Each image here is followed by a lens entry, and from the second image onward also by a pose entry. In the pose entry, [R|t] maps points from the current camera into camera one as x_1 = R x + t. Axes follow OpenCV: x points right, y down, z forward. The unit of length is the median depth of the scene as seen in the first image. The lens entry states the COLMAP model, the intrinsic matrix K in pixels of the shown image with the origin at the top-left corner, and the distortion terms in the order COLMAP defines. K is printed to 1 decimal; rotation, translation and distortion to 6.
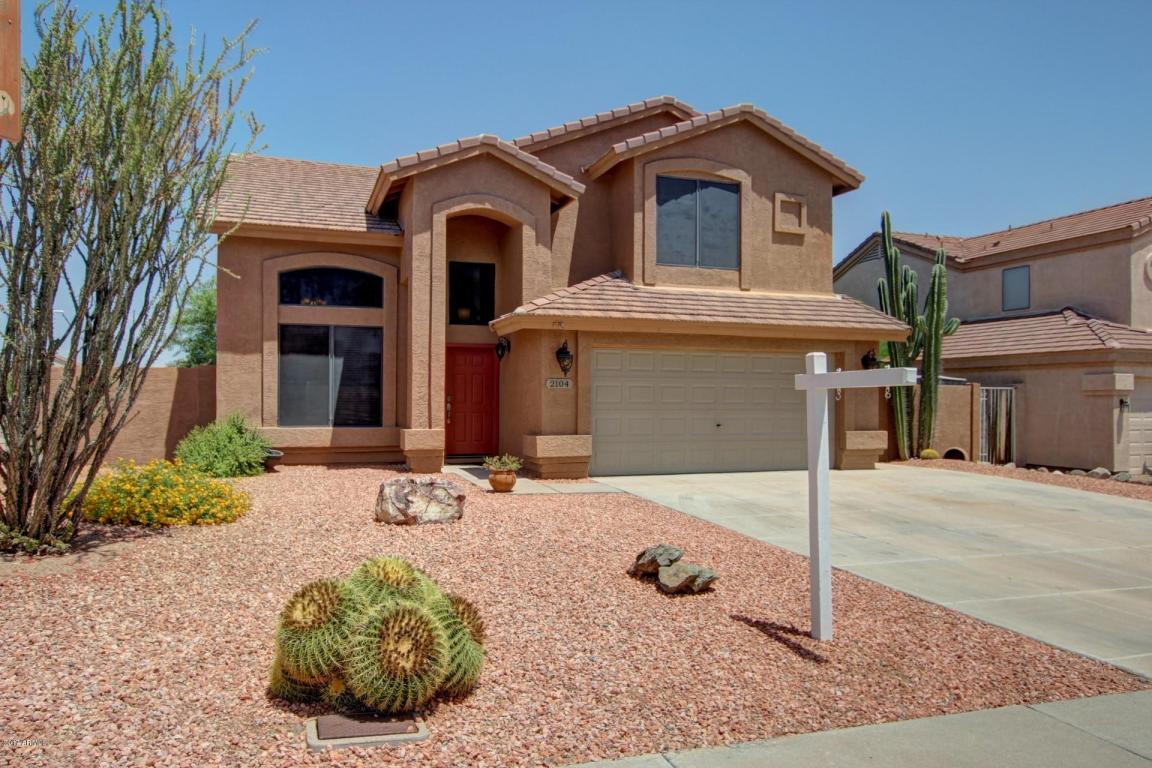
lens RADIAL K [[802.9, 0, 576.0], [0, 802.9, 384.0], [0, 0, 1]] dist [-0.004136, 0.000673]
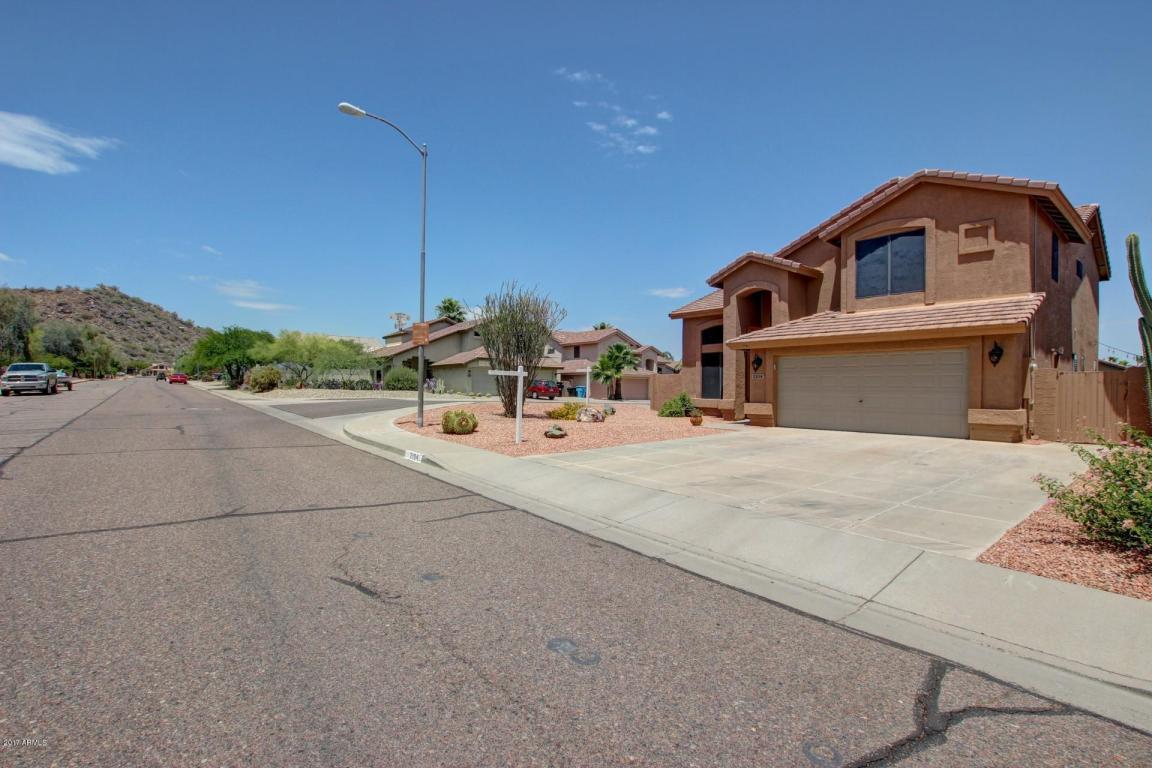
lens RADIAL K [[535.0, 0, 575.0], [0, 535.0, 394.9], [0, 0, 1]] dist [-0.028681, 0.000899]
pose [[0.336301, 0.007300, -0.941726, 0.875502], [0.008053, 0.999911, 0.010627, 0.022510], [0.941720, -0.011158, 0.336212, 0.133858]]
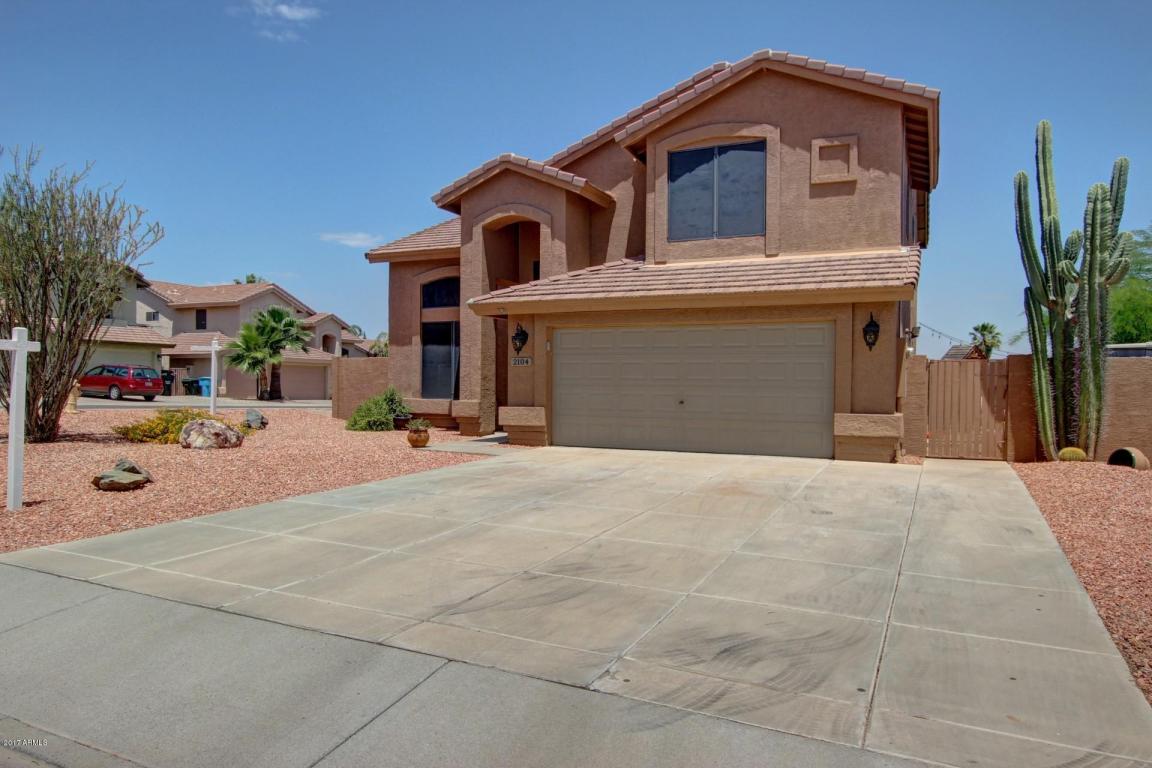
lens RADIAL K [[785.6, 0, 572.2], [0, 785.6, 387.7], [0, 0, 1]] dist [-0.005017, 0.004247]
pose [[0.705678, 0.002996, -0.708527, 0.697610], [0.005201, 0.999942, 0.009409, 0.022332], [0.708514, -0.010325, 0.705621, 0.220773]]
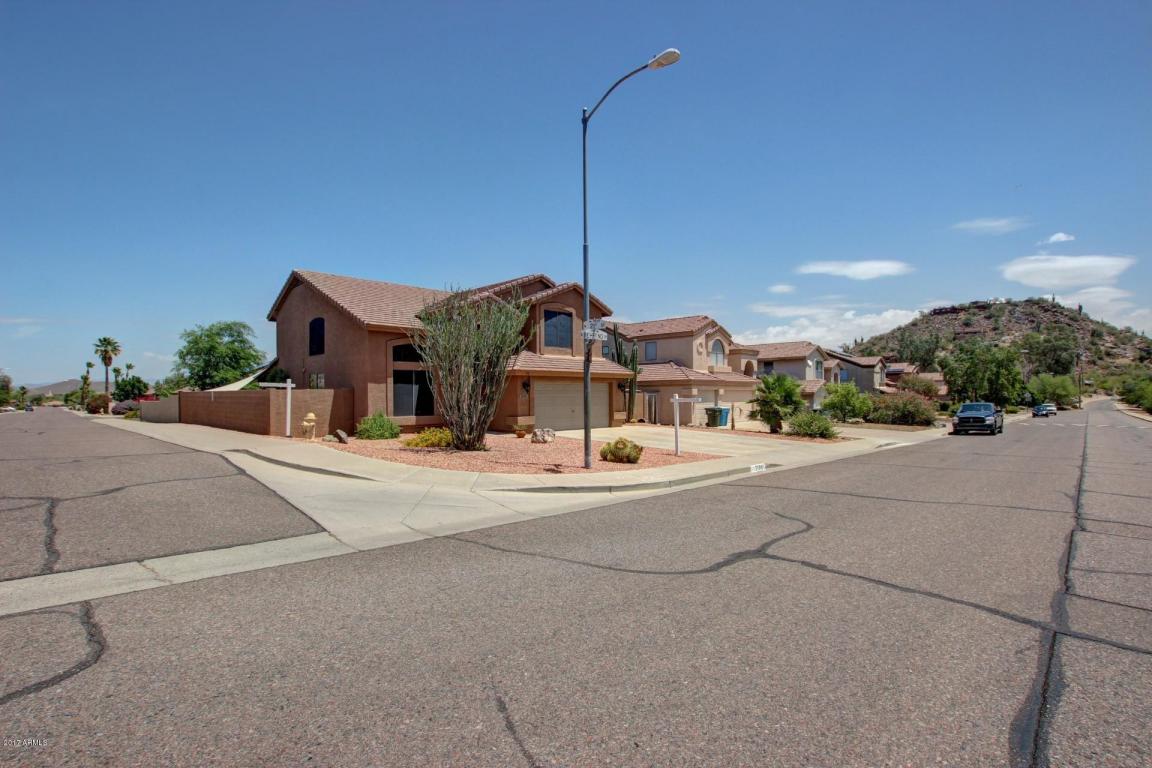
lens RADIAL K [[535.0, 0, 575.0], [0, 535.0, 394.9], [0, 0, 1]] dist [-0.028681, 0.000899]
pose [[0.902407, -0.009873, 0.430772, -0.508539], [0.002077, 0.999826, 0.018564, -0.030193], [-0.430880, -0.015857, 0.902270, -0.500537]]
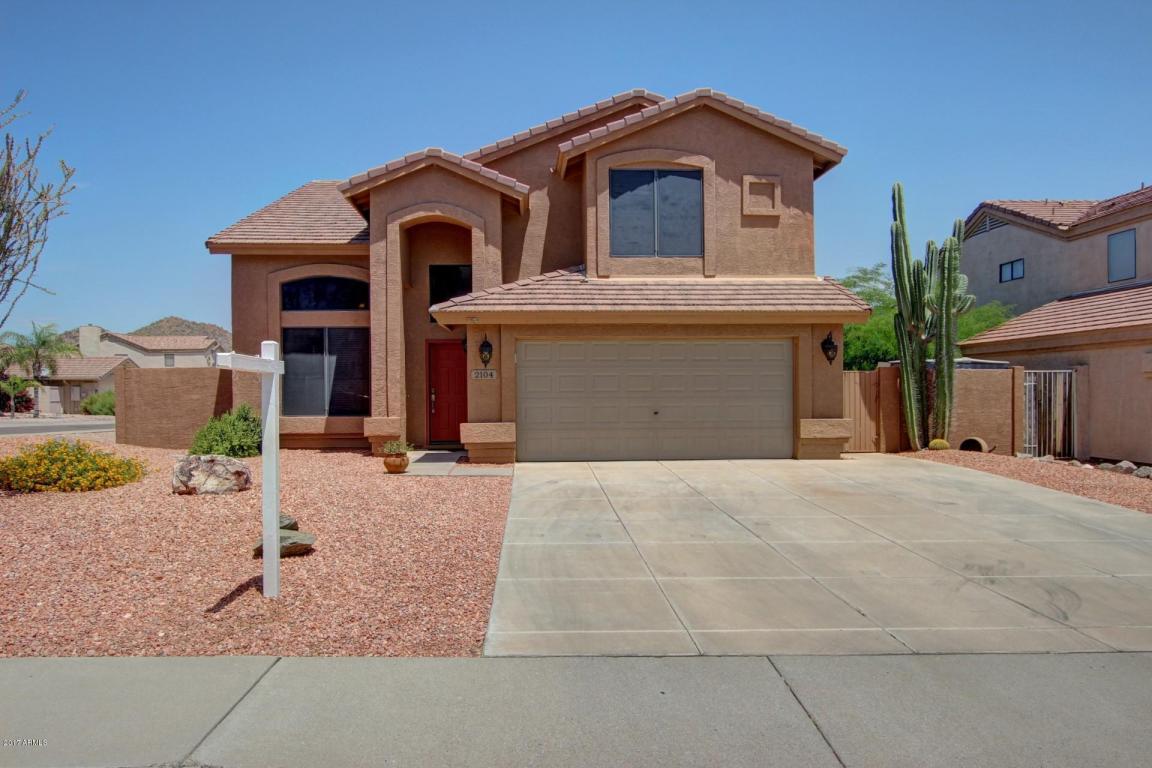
lens RADIAL K [[785.6, 0, 572.2], [0, 785.6, 387.7], [0, 0, 1]] dist [-0.005017, 0.004247]
pose [[0.959145, -0.013155, -0.282608, 0.328740], [0.016750, 0.999807, 0.010310, 0.006996], [0.282418, -0.014623, 0.959180, 0.022173]]
